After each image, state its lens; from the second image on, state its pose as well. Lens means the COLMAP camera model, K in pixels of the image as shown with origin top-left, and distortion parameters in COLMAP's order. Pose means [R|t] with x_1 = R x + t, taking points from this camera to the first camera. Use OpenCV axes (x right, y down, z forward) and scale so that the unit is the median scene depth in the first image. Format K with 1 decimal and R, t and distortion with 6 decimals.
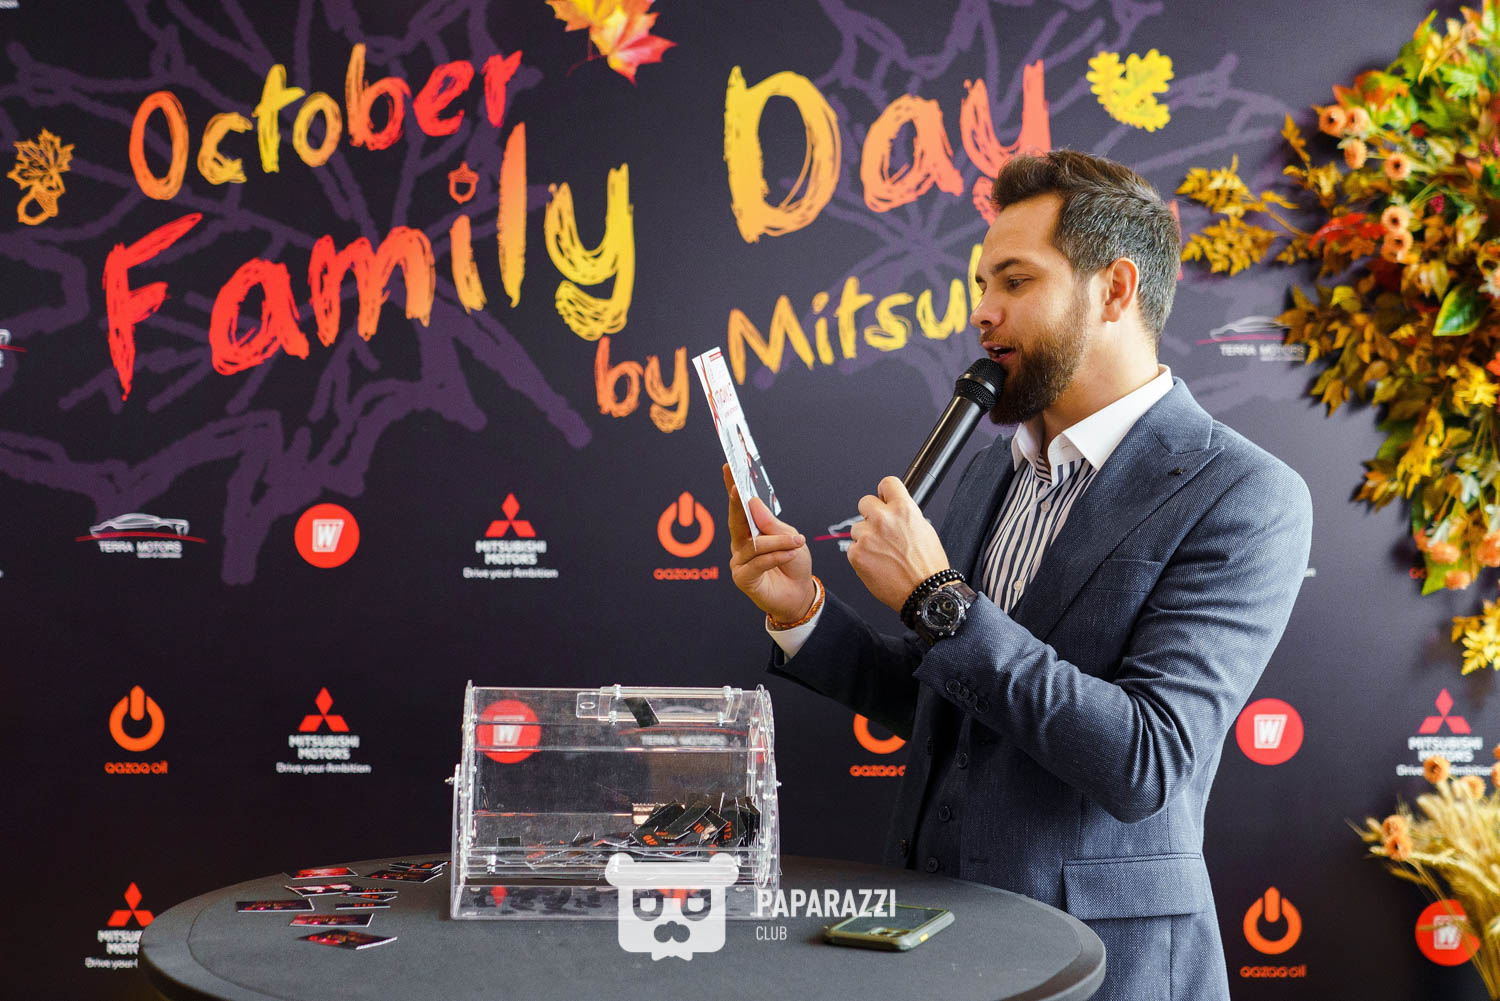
lens RADIAL K [[1785.1, 0, 744.0], [0, 1785.1, 512.9], [0, 0, 1]] dist [-0.014047, 0.000000]
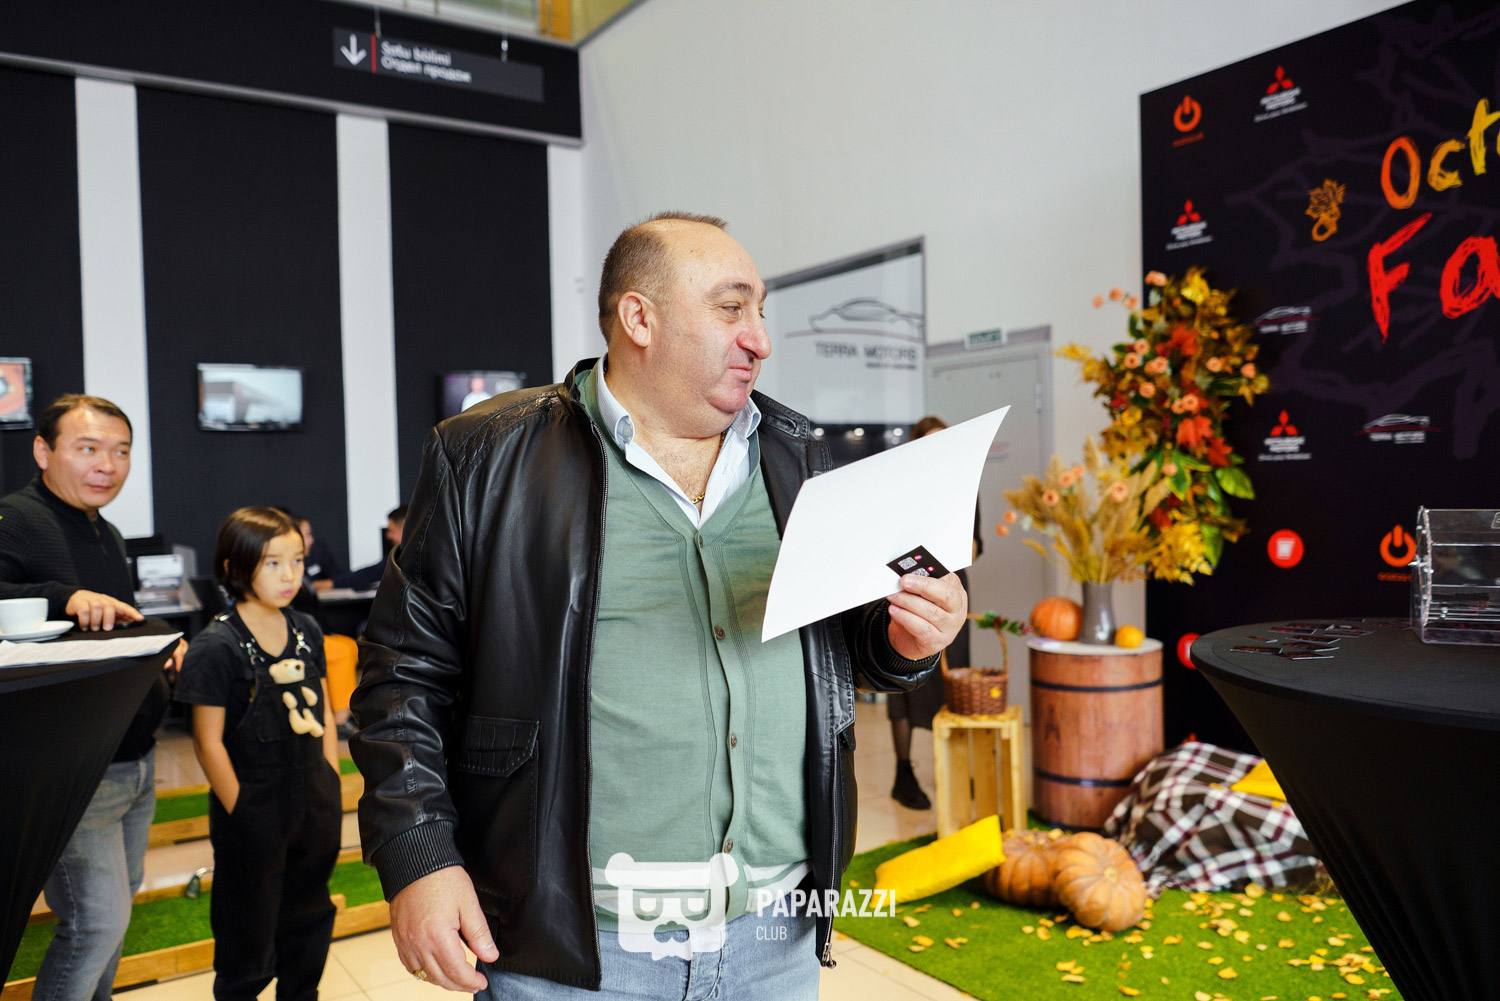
lens RADIAL K [[1146.2, 0, 746.3], [0, 1146.2, 504.1], [0, 0, 1]] dist [-0.025684, -0.000242]
pose [[0.585297, -0.001248, -0.810818, 0.133299], [0.058730, 0.997437, 0.040860, 0.004402], [0.808689, -0.071535, 0.583870, -0.043649]]
